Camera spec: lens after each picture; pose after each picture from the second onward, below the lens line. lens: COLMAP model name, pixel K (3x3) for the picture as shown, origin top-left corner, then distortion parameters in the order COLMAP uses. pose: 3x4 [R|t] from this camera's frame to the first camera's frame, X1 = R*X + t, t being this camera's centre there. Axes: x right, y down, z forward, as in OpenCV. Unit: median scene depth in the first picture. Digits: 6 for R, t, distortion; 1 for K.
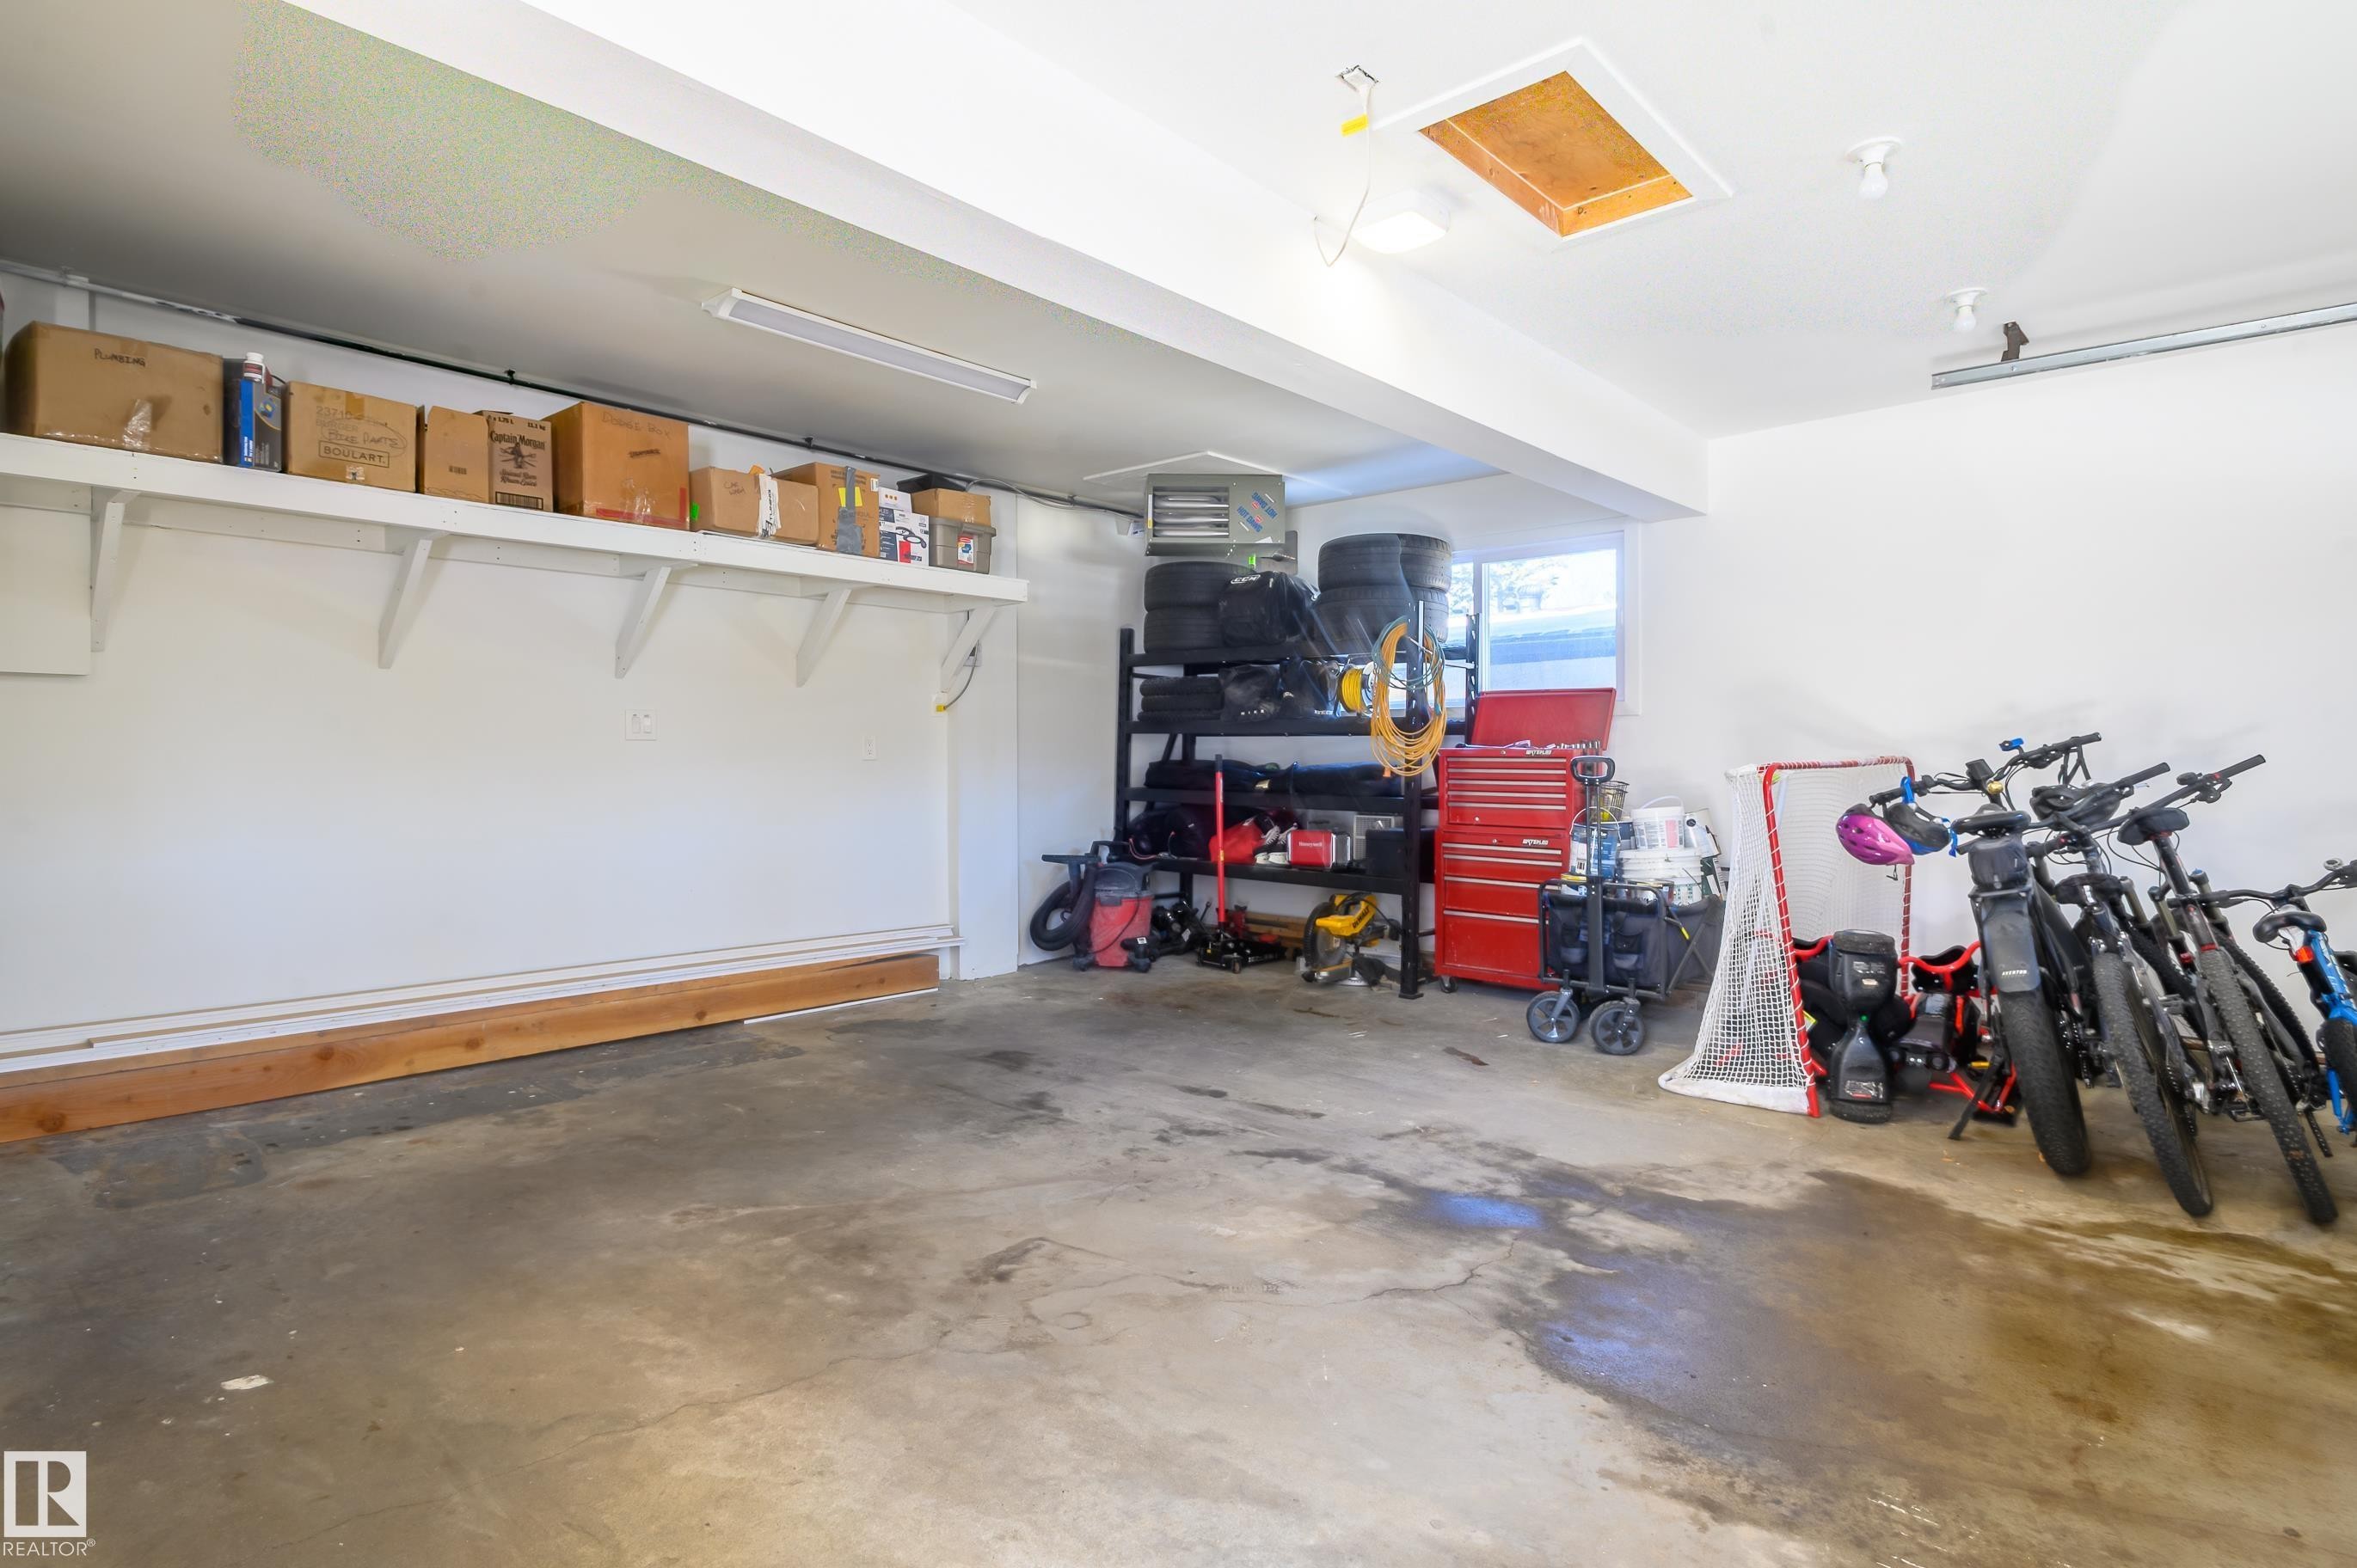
lens RADIAL K [[1202.6, 0, 1175.8], [0, 1202.6, 773.7], [0, 0, 1]] dist [0.016851, 0.000482]
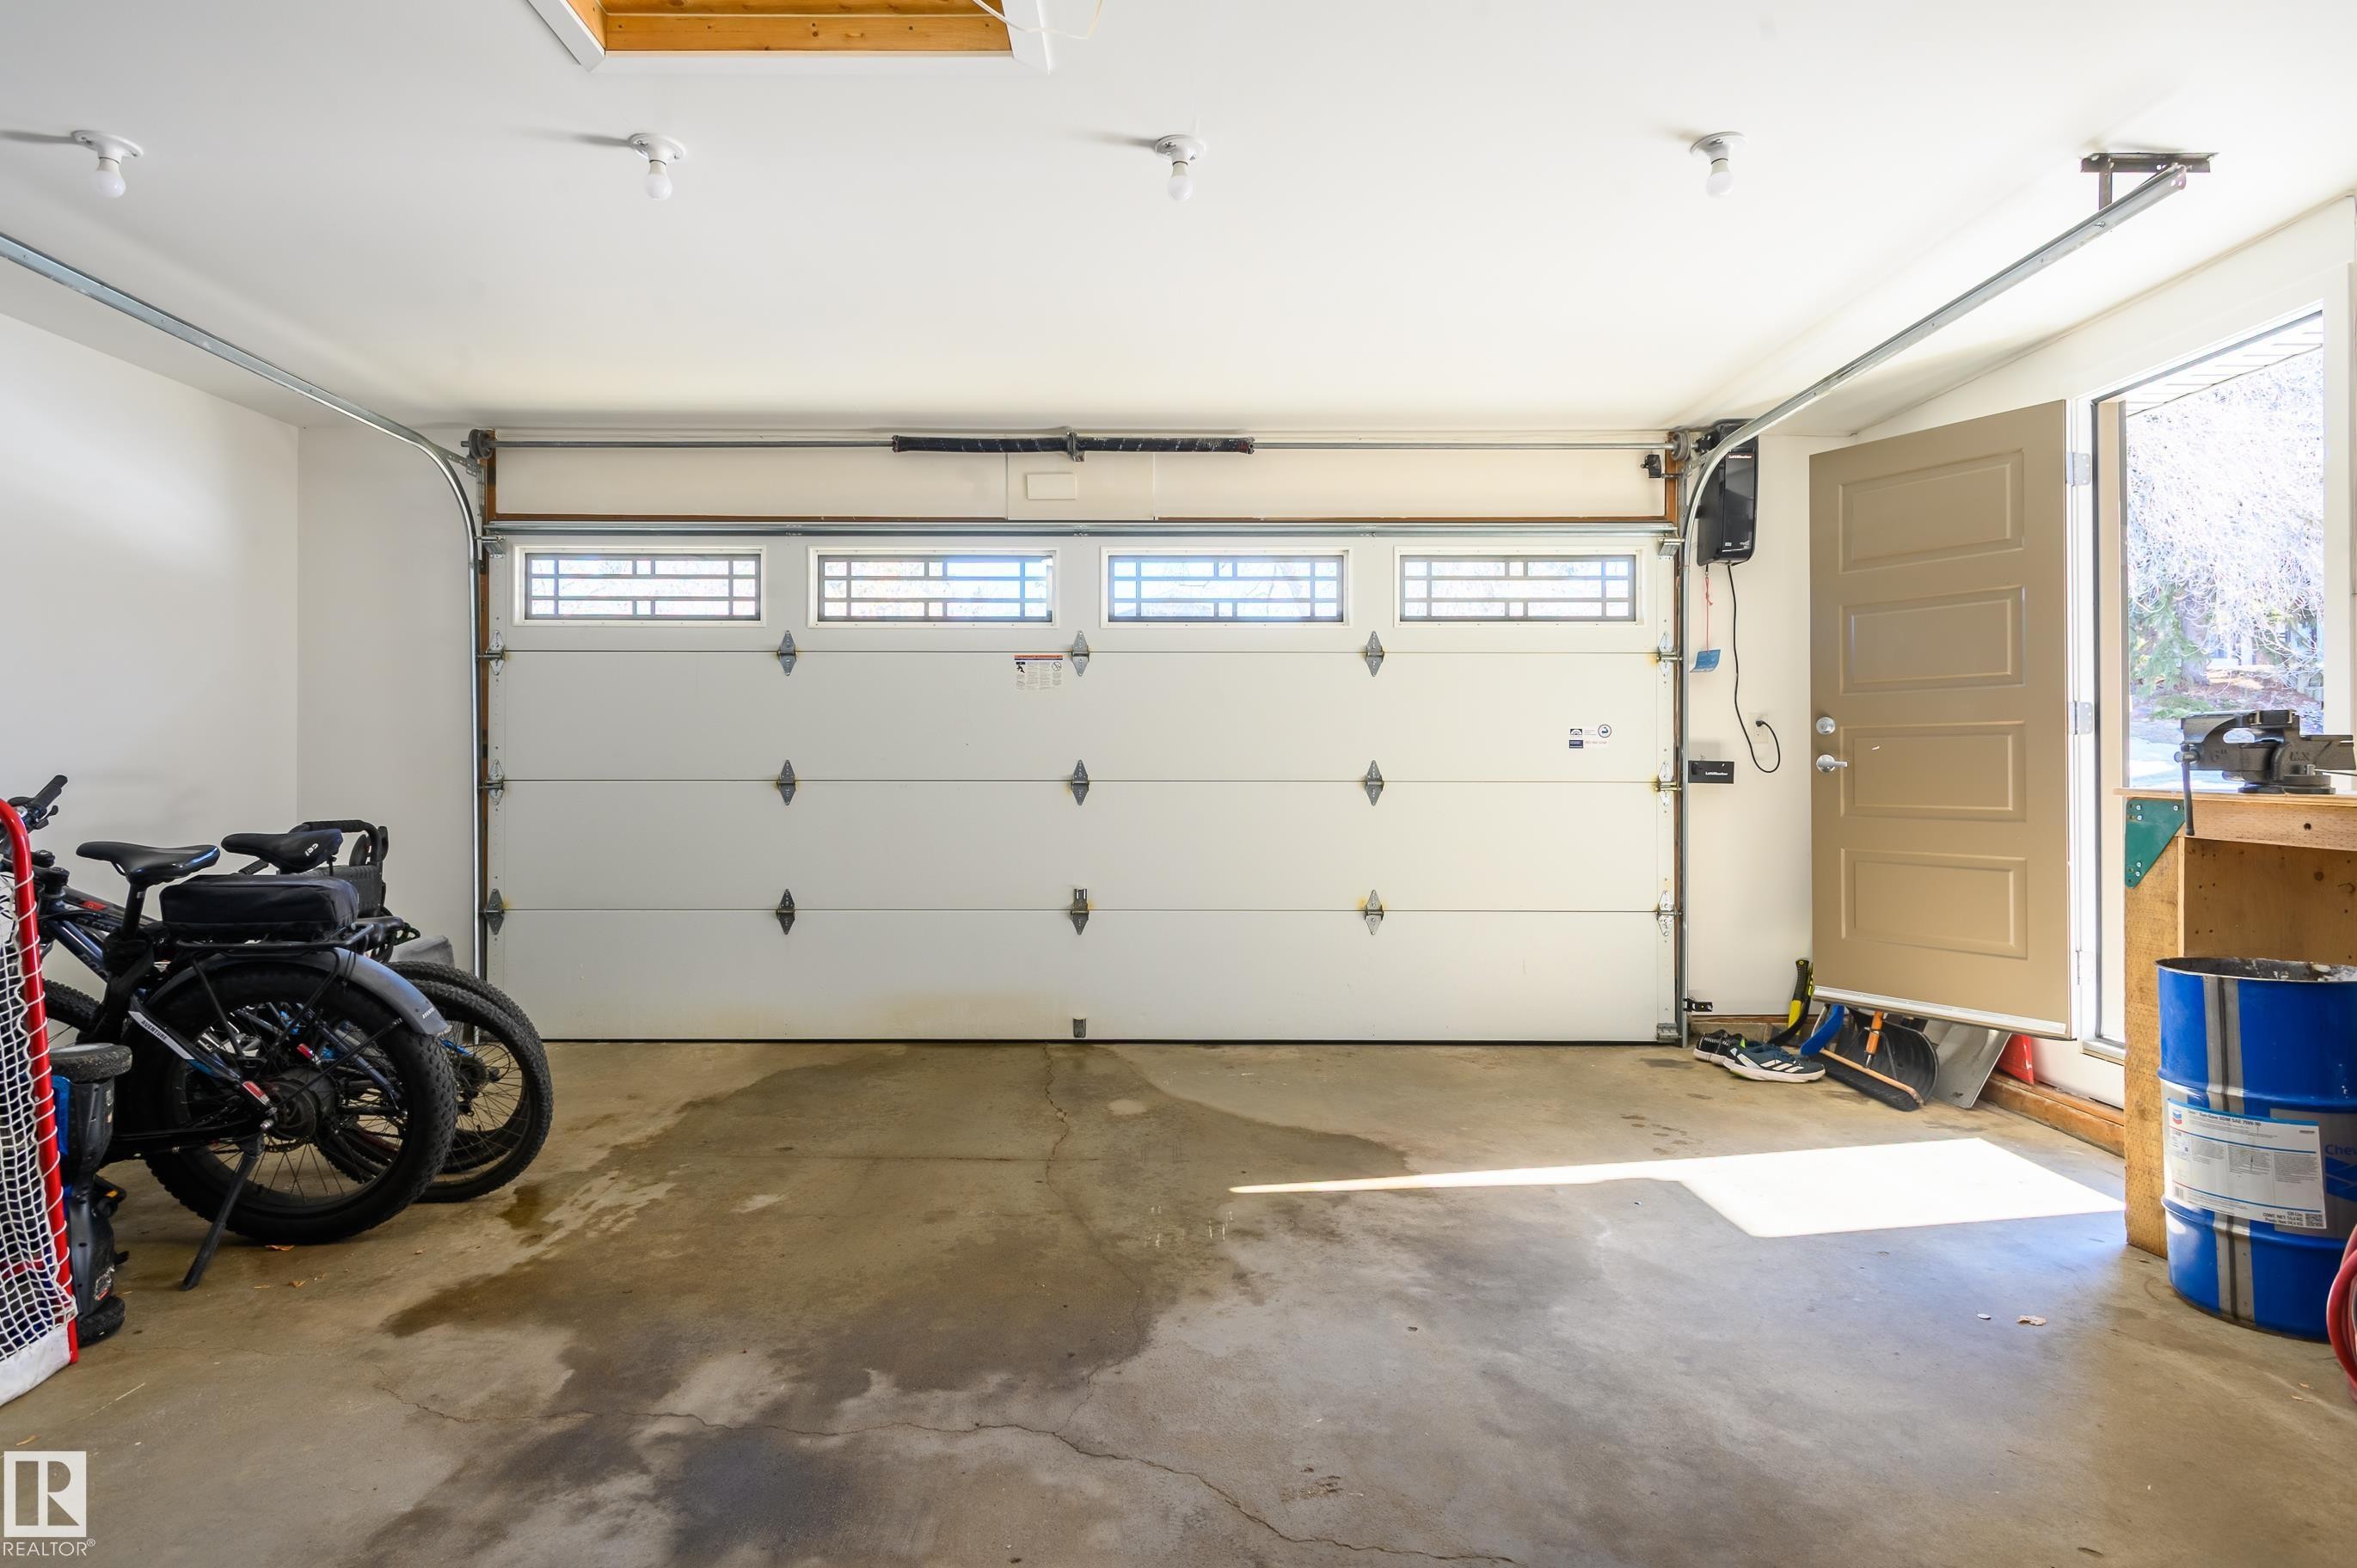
lens RADIAL K [[1202.6, 0, 1176.9], [0, 1202.6, 775.8], [0, 0, 1]] dist [0.016851, 0.000482]
pose [[-0.662389, 0.000866, 0.749159, -0.391550], [0.011322, 0.999897, 0.008855, -0.012356], [-0.749074, 0.014347, -0.662331, 1.300111]]
